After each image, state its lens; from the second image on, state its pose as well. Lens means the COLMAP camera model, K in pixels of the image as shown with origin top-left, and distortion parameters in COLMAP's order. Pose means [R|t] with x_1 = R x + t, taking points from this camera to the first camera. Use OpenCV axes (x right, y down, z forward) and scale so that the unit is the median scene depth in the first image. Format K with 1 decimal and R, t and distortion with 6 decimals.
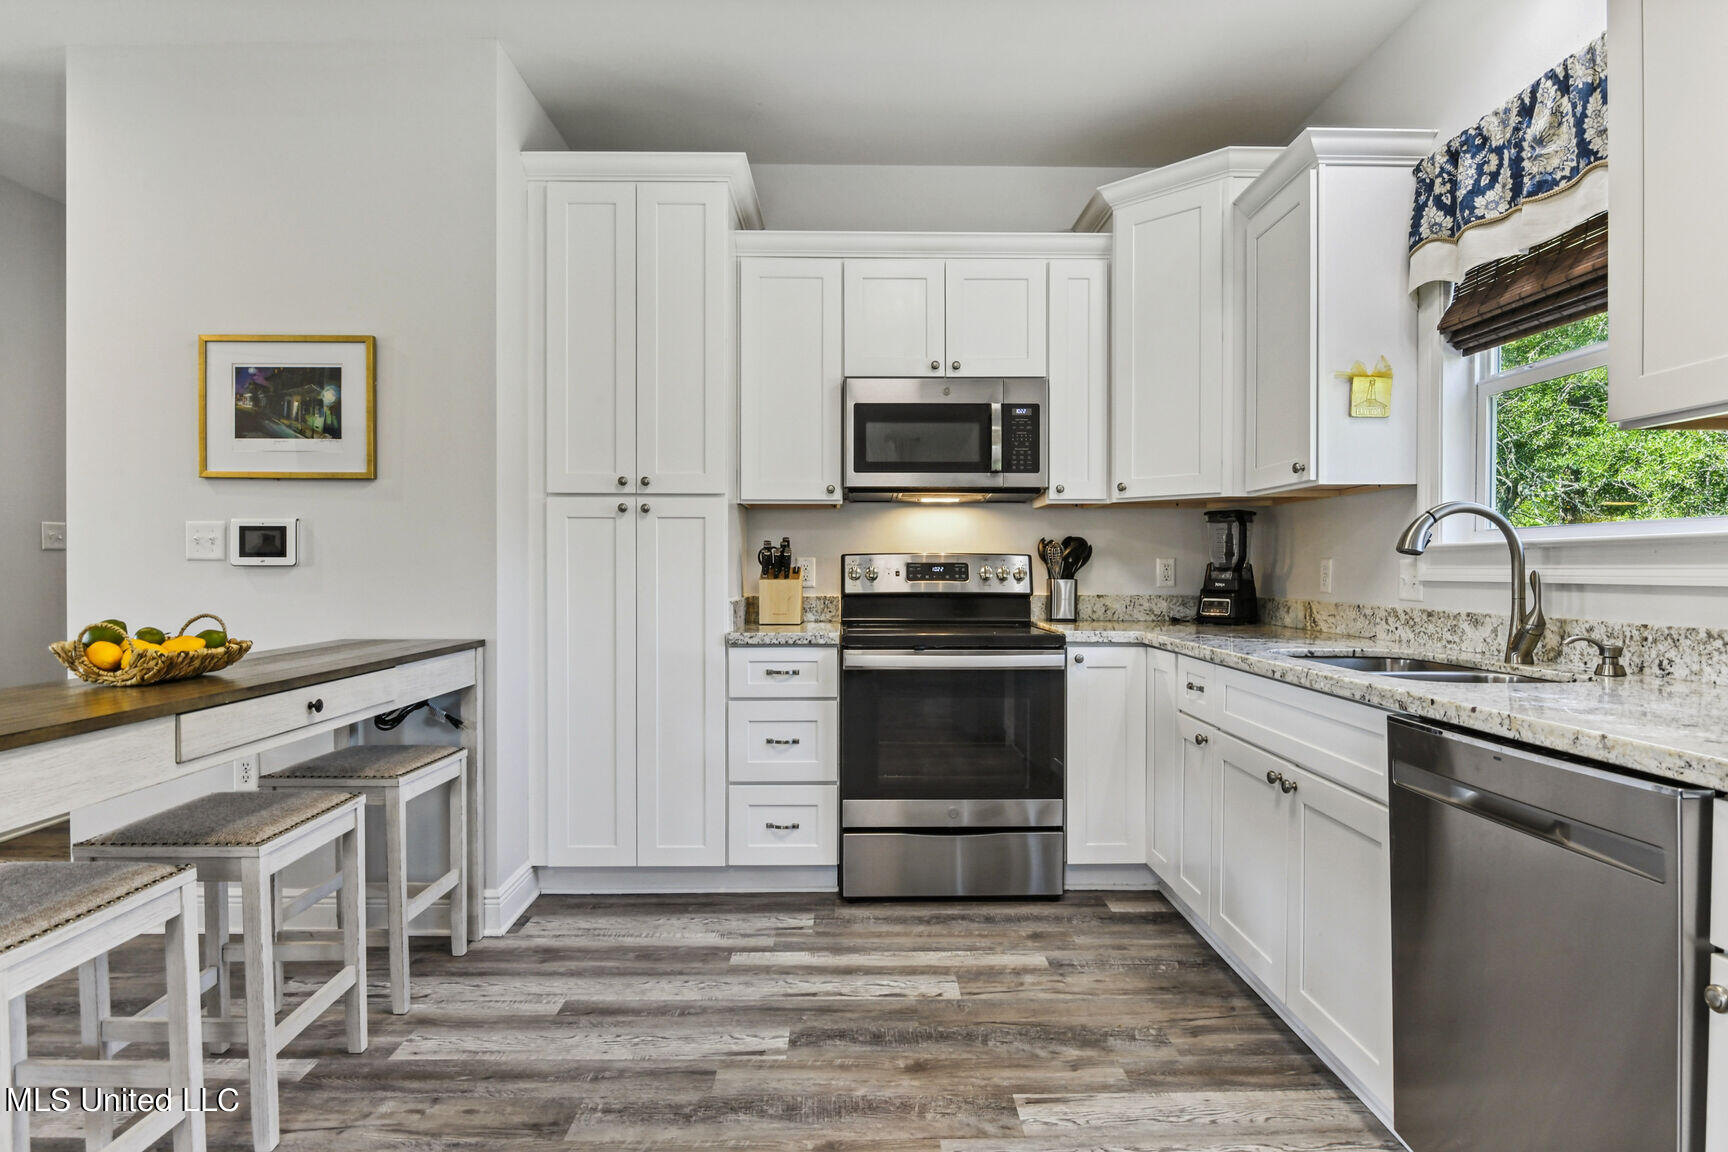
lens RADIAL K [[955.9, 0, 864.0], [0, 955.9, 576.0], [0, 0, 1]] dist [0.000421, -0.000833]
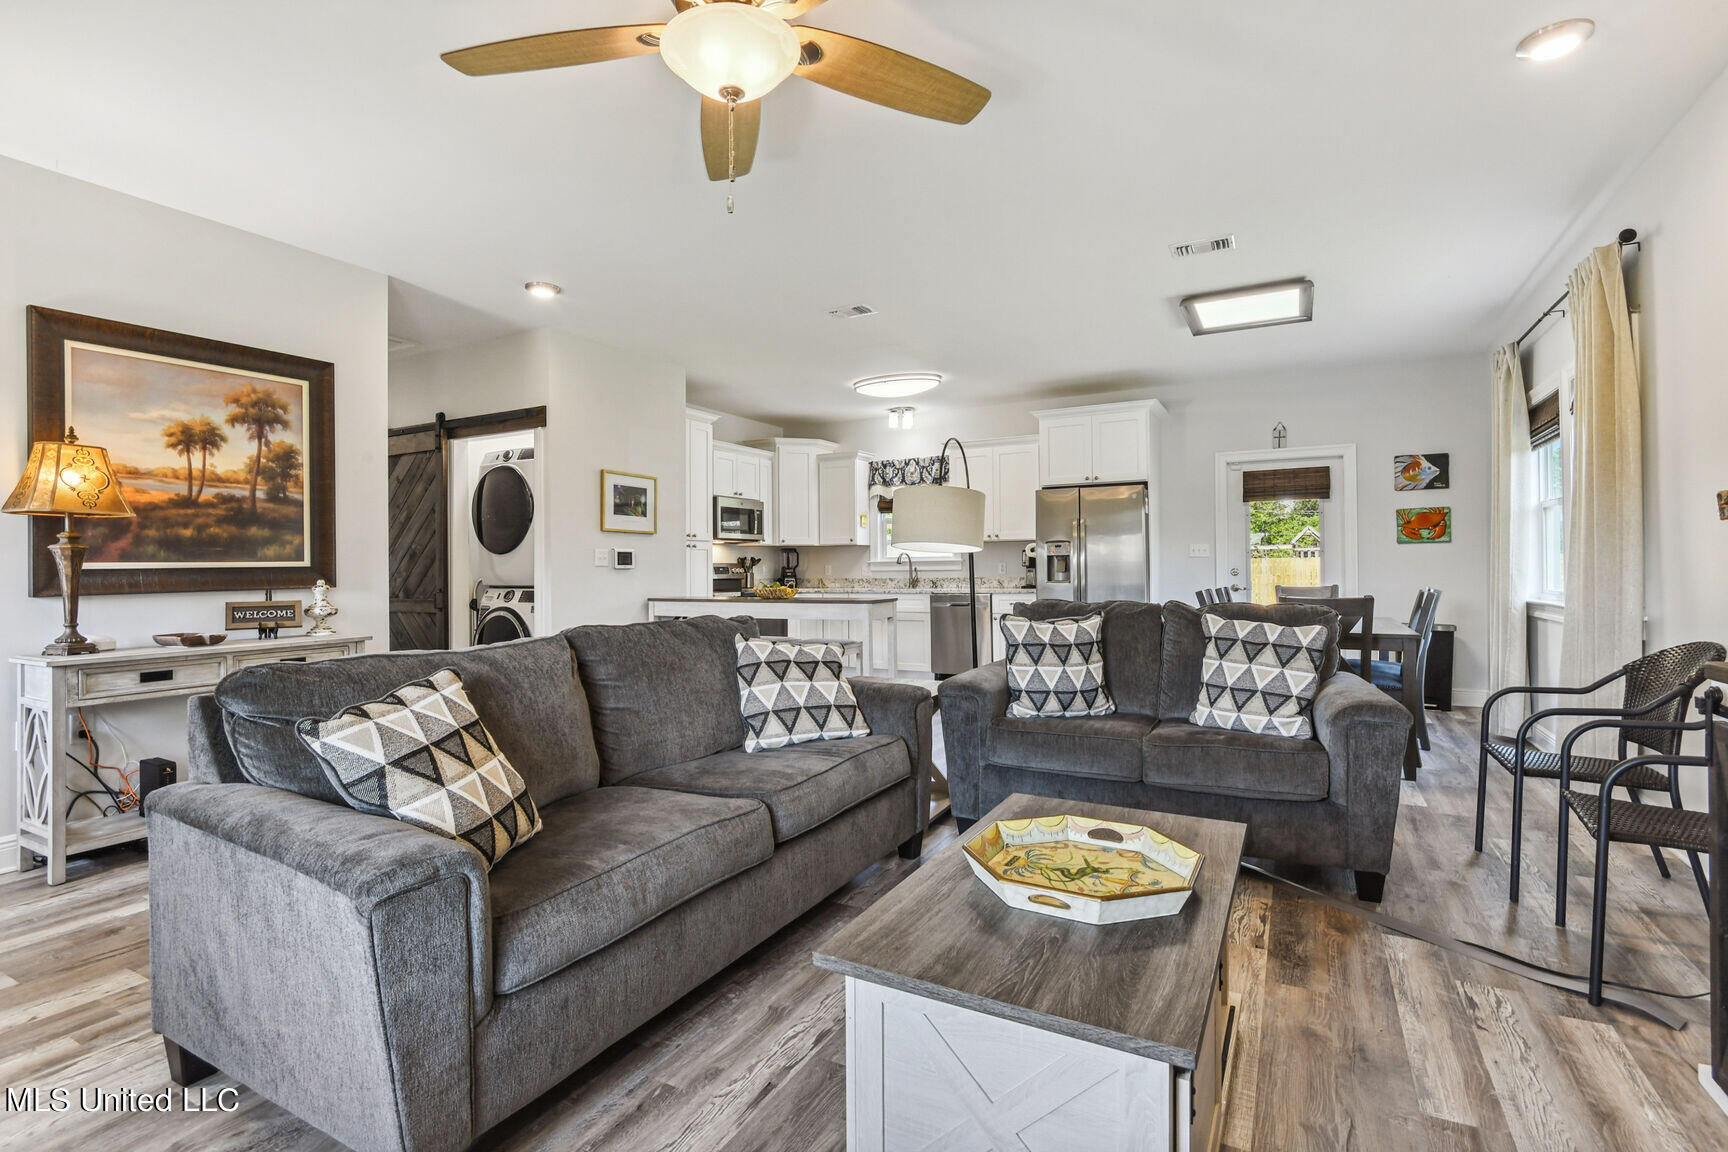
lens RADIAL K [[804.8, 0, 853.3], [0, 804.8, 565.2], [0, 0, 1]] dist [-0.002962, -0.000763]
pose [[0.497957, -0.002033, 0.867200, -2.088275], [0.019087, 0.999781, -0.008616, 0.008977], [-0.866992, 0.020843, 0.497886, -0.497558]]
